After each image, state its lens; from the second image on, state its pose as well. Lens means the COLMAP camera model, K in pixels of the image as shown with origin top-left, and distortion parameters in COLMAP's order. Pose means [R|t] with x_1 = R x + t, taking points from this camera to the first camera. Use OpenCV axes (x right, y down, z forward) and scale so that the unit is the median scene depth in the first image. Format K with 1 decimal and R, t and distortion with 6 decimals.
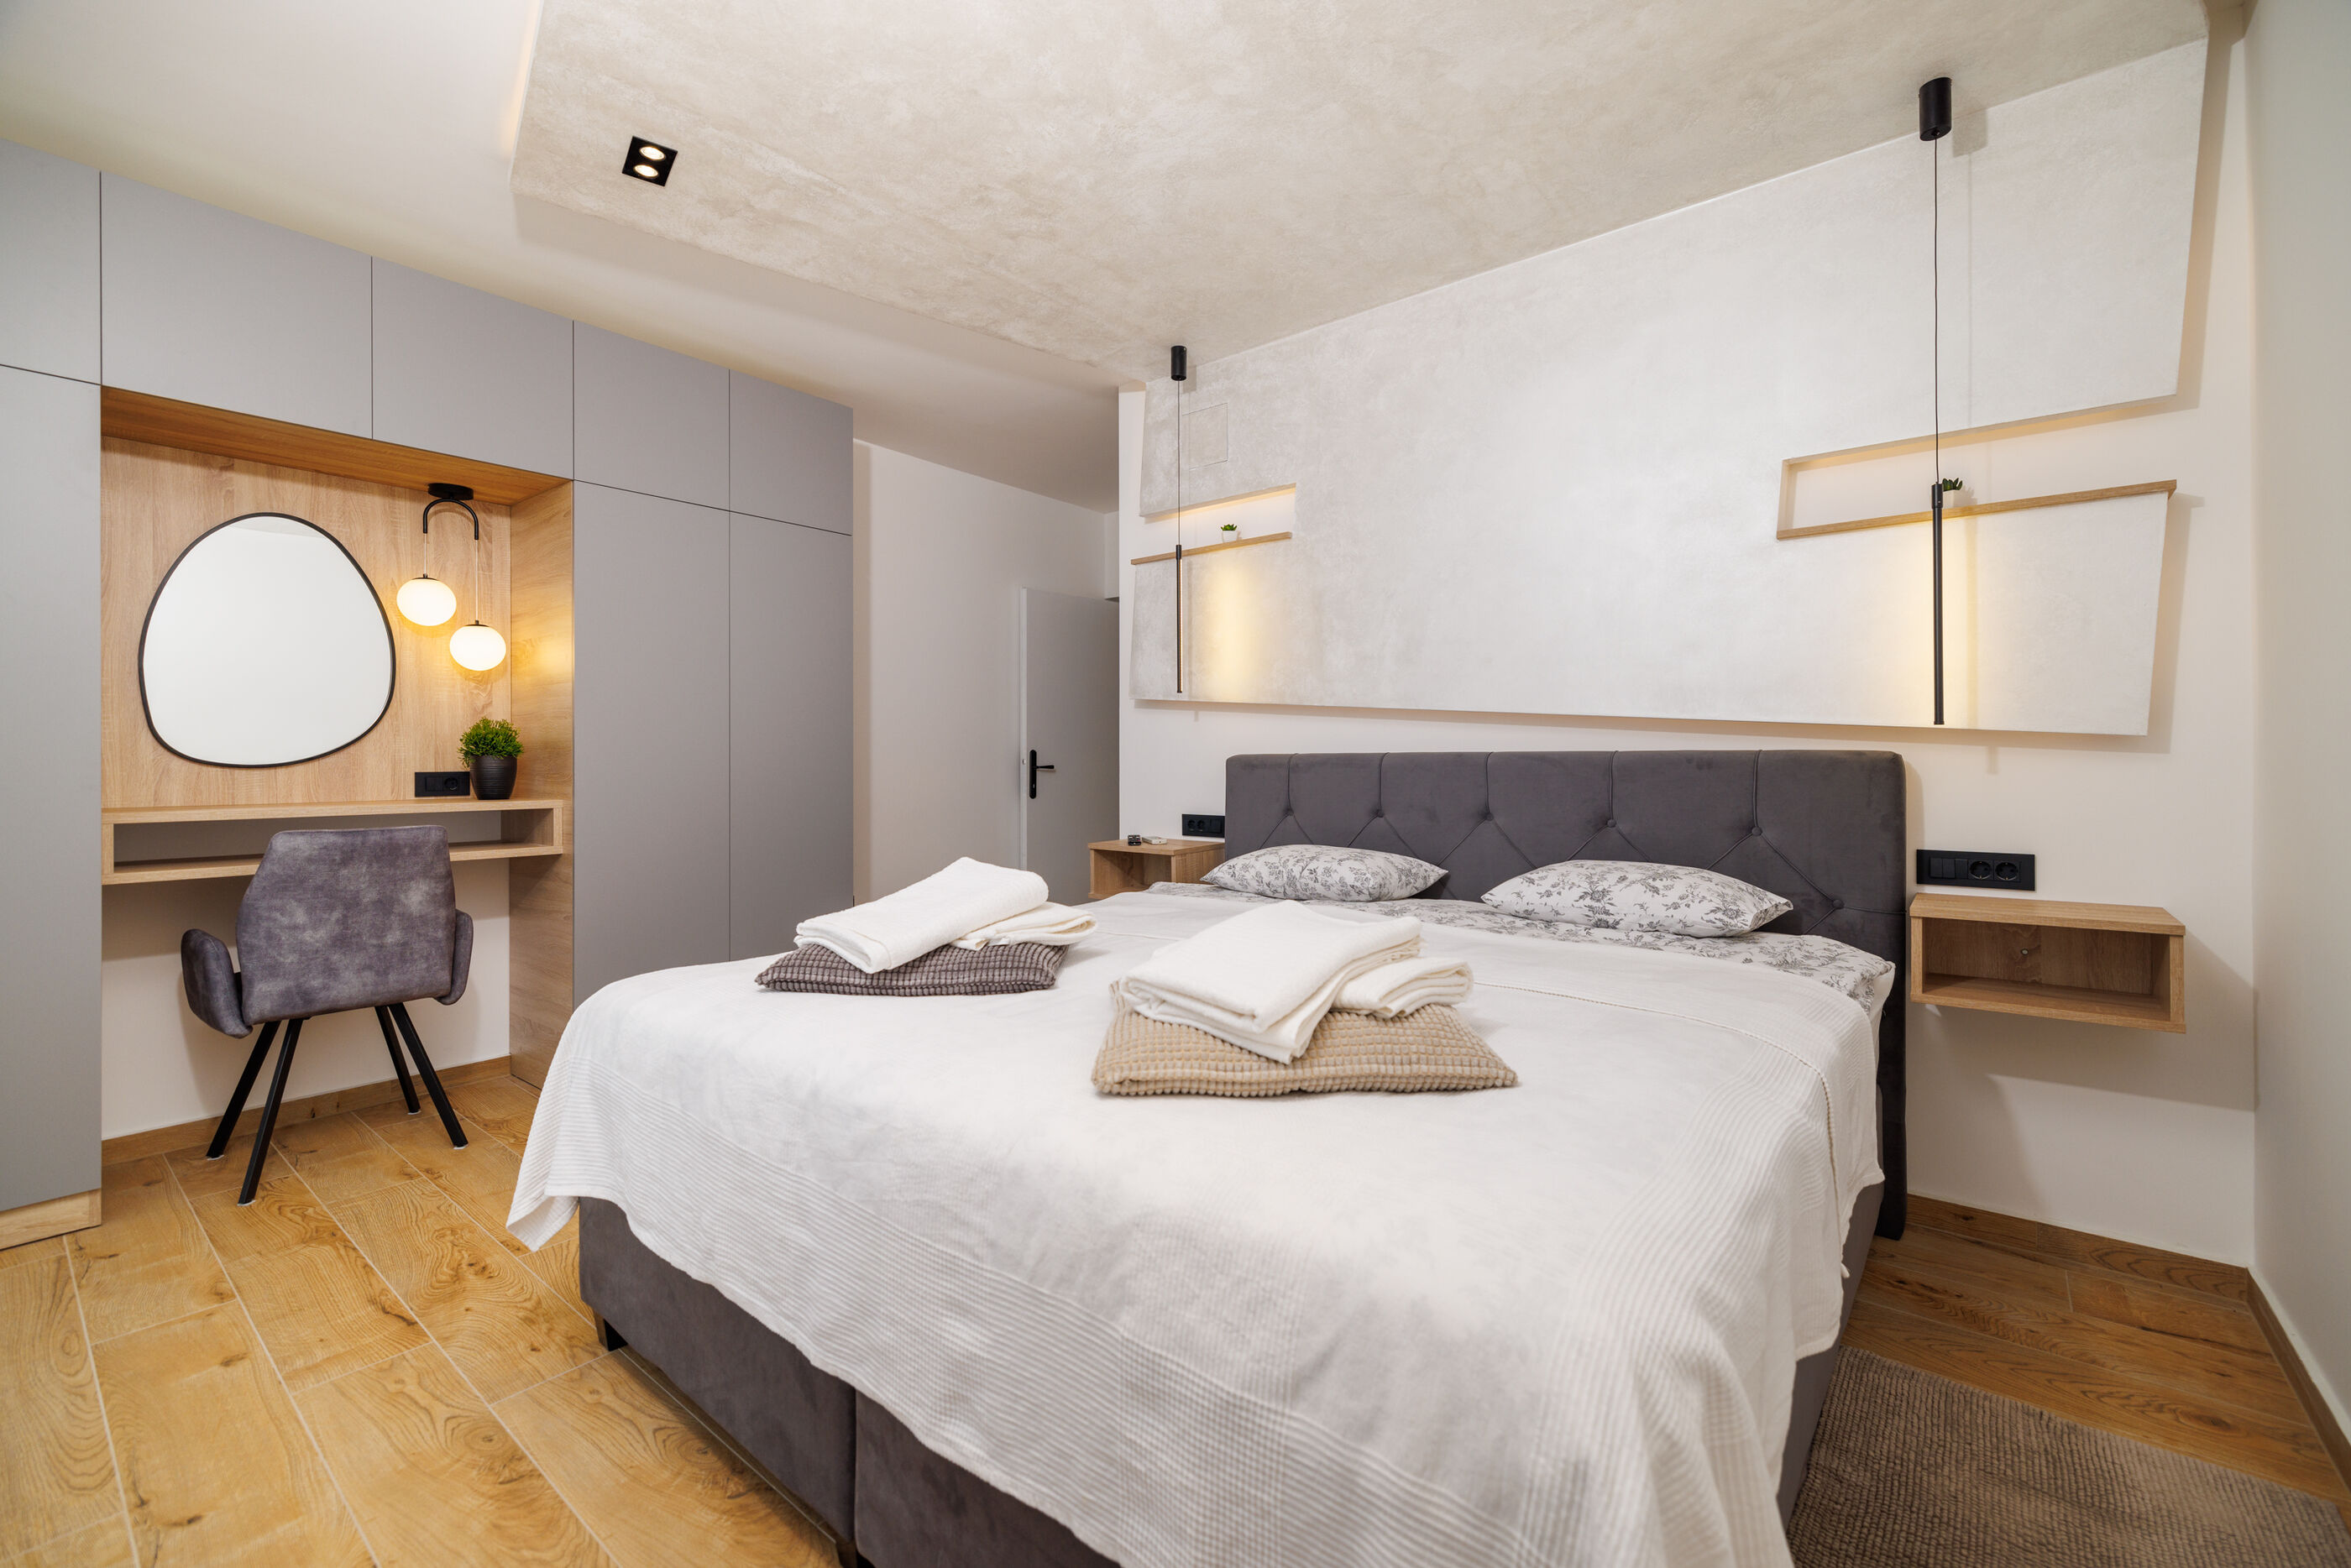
lens RADIAL K [[980.9, 0, 1183.4], [0, 980.9, 771.0], [0, 0, 1]] dist [0.001597, 0.000226]
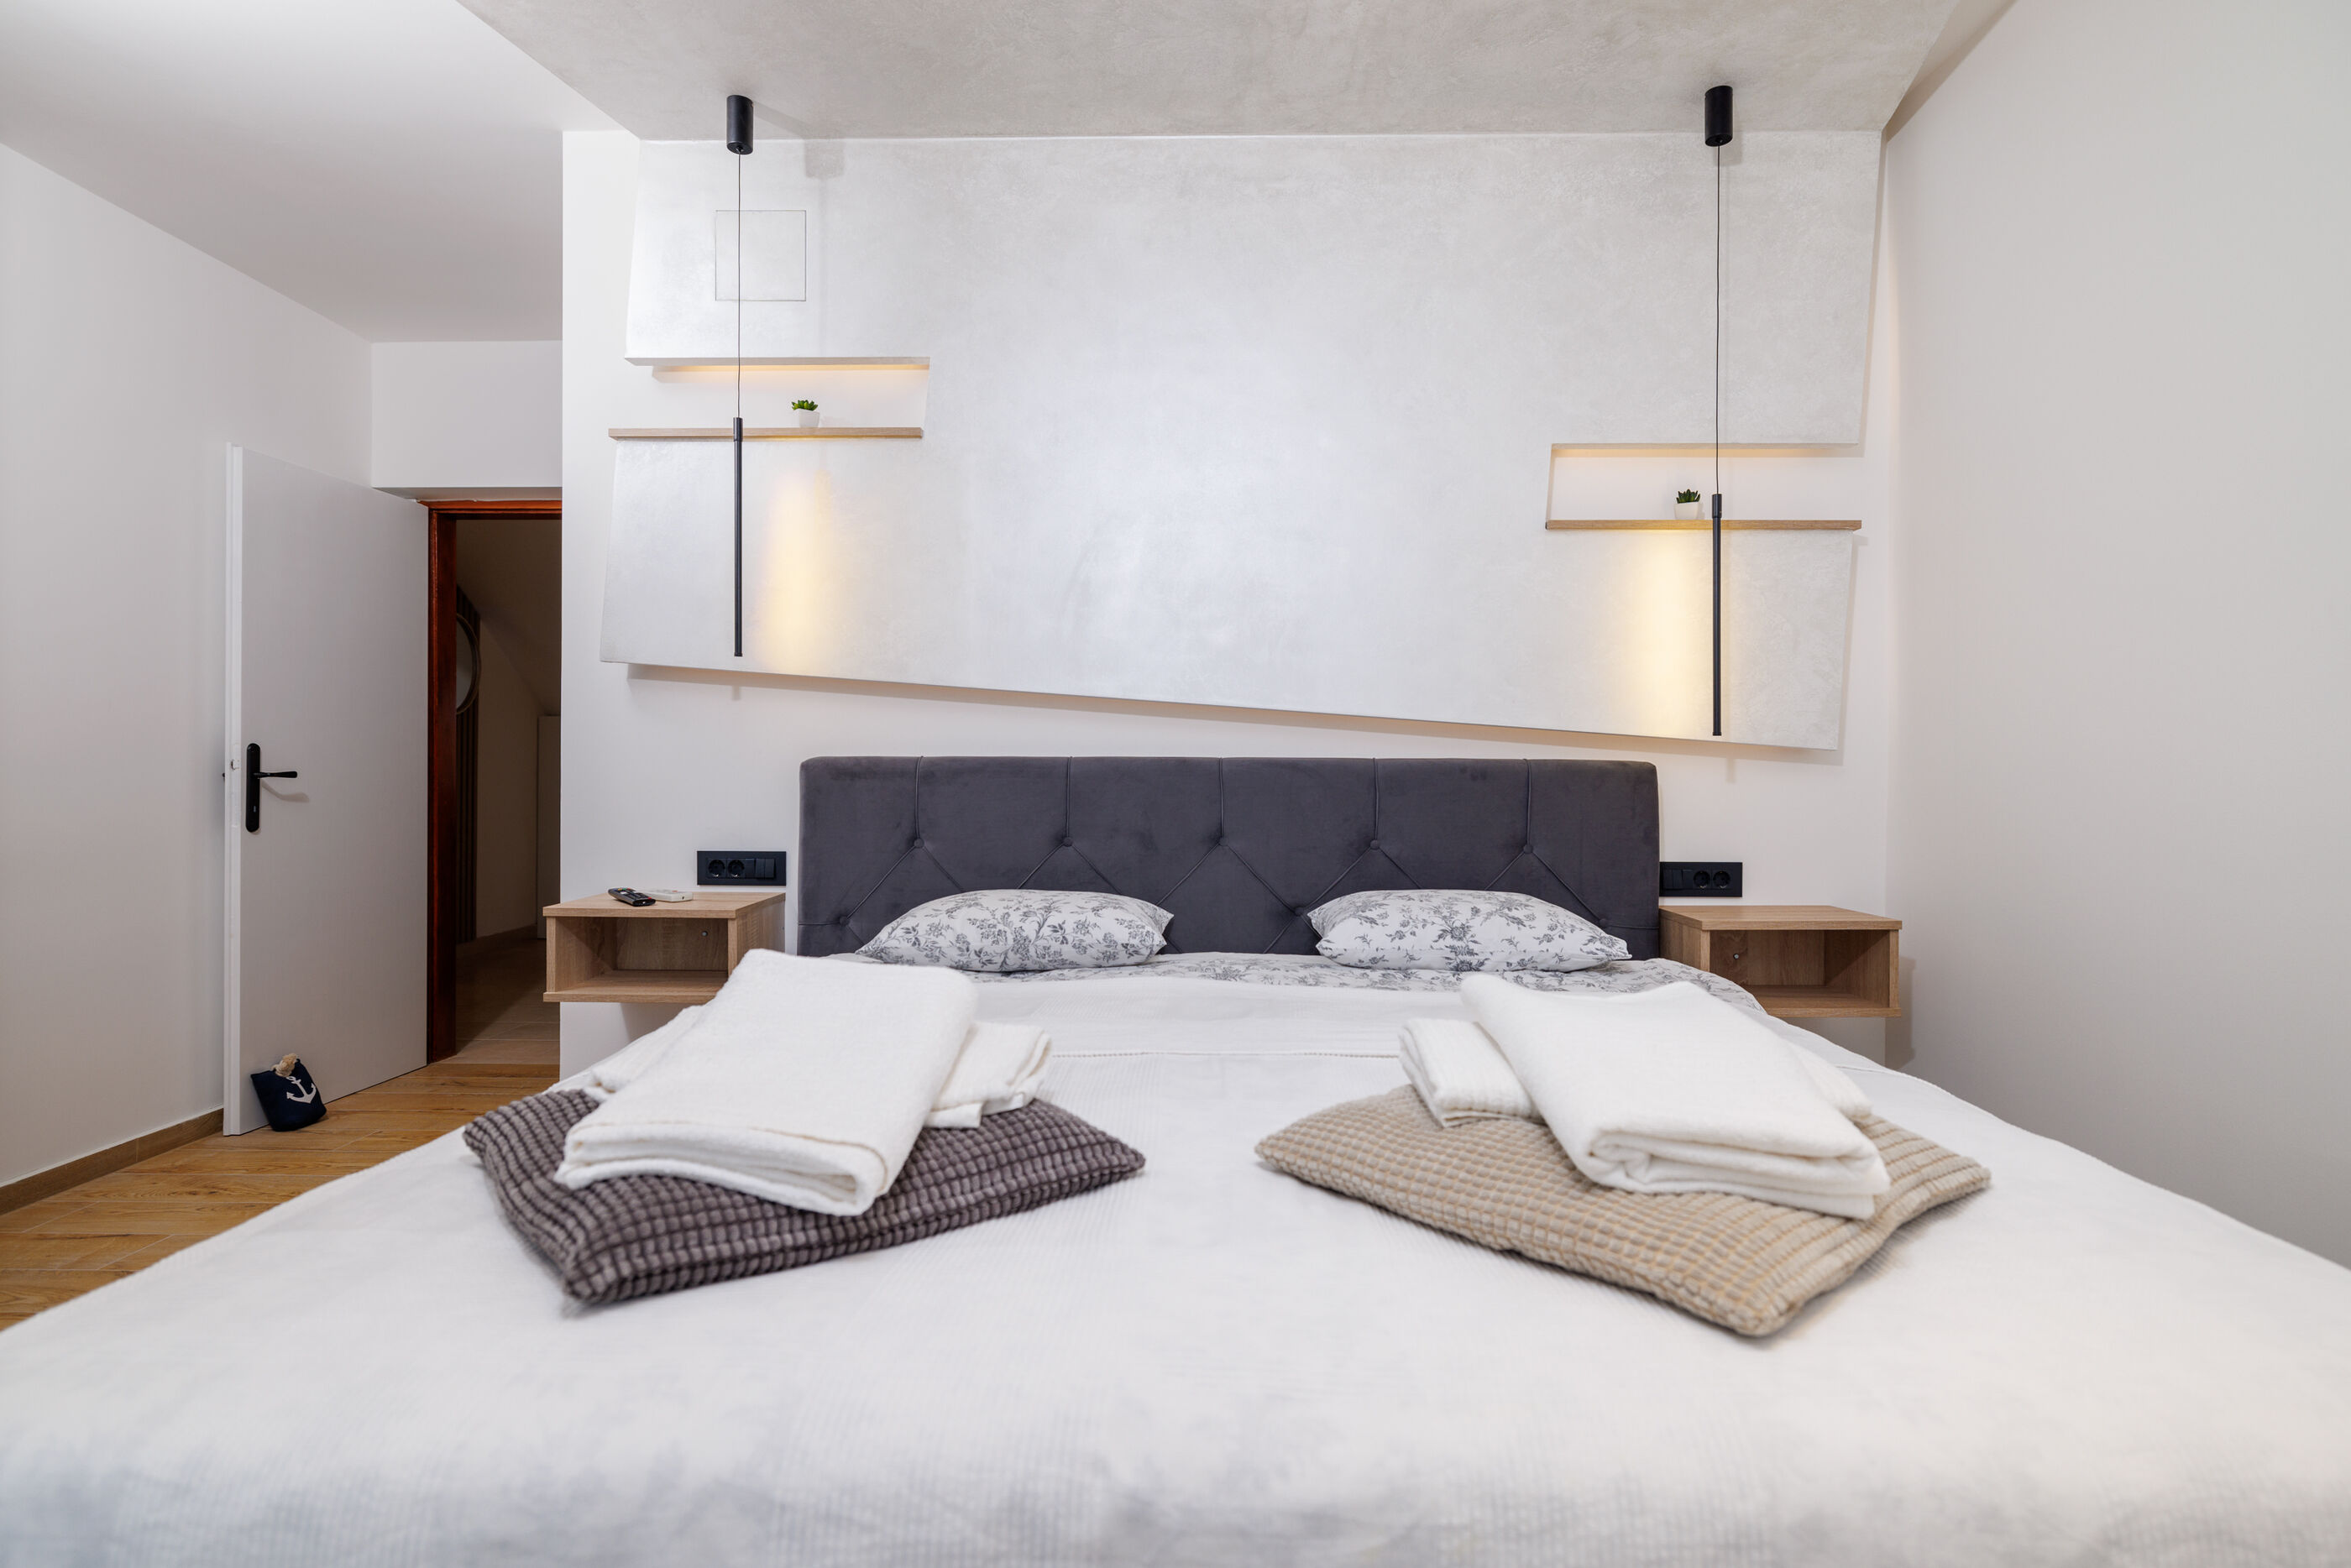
lens RADIAL K [[1238.3, 0, 1175.4], [0, 1238.3, 789.8], [0, 0, 1]] dist [0.003376, 0.000118]
pose [[0.791374, -0.004358, 0.611317, -0.361983], [-0.000263, 0.999972, 0.007469, -0.001582], [-0.611332, -0.006072, 0.791351, 0.282534]]
